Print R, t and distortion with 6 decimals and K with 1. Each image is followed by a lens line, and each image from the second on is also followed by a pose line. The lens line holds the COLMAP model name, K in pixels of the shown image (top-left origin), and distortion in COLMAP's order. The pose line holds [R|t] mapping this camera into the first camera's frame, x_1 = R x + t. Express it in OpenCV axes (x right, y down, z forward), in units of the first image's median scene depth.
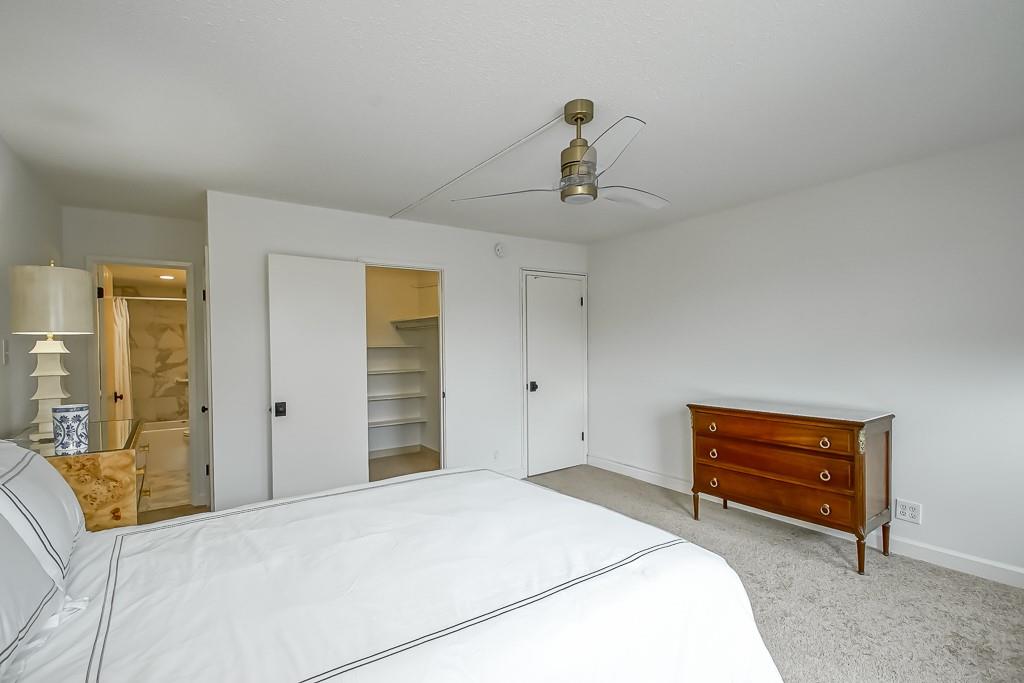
lens RADIAL K [[471.6, 0, 513.5], [0, 471.6, 342.8], [0, 0, 1]] dist [-0.002804, -0.000525]
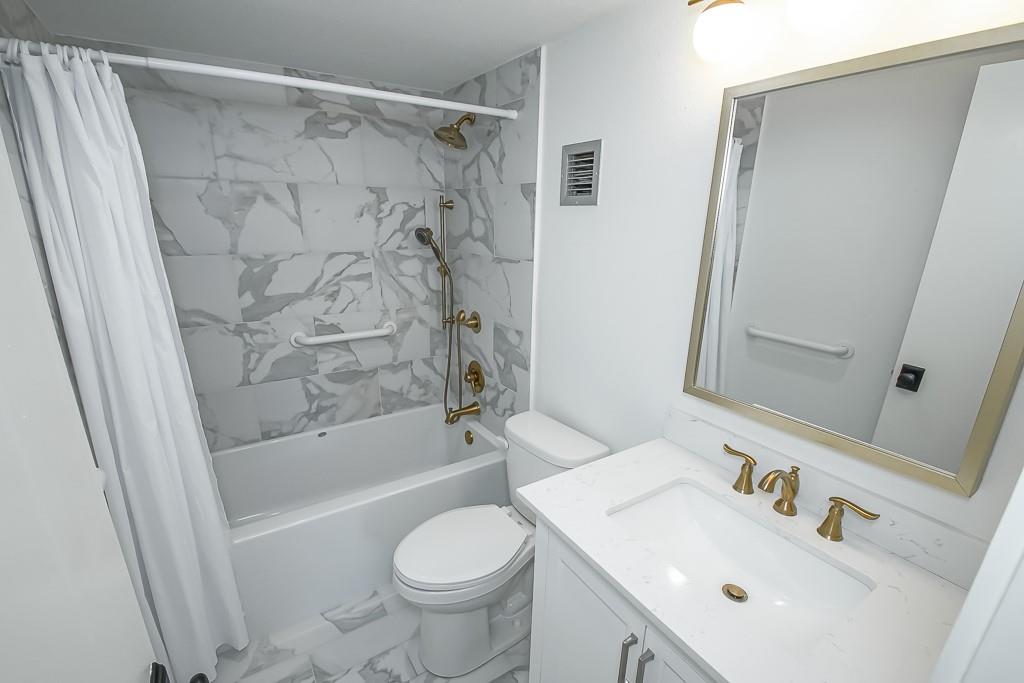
lens RADIAL K [[471.6, 0, 511.8], [0, 471.6, 349.8], [0, 0, 1]] dist [-0.002804, -0.000525]
pose [[0.998739, 0.027554, -0.041961, -0.530890], [-0.014790, 0.960303, 0.278566, -0.021005], [0.047971, -0.277594, 0.959500, 0.646330]]
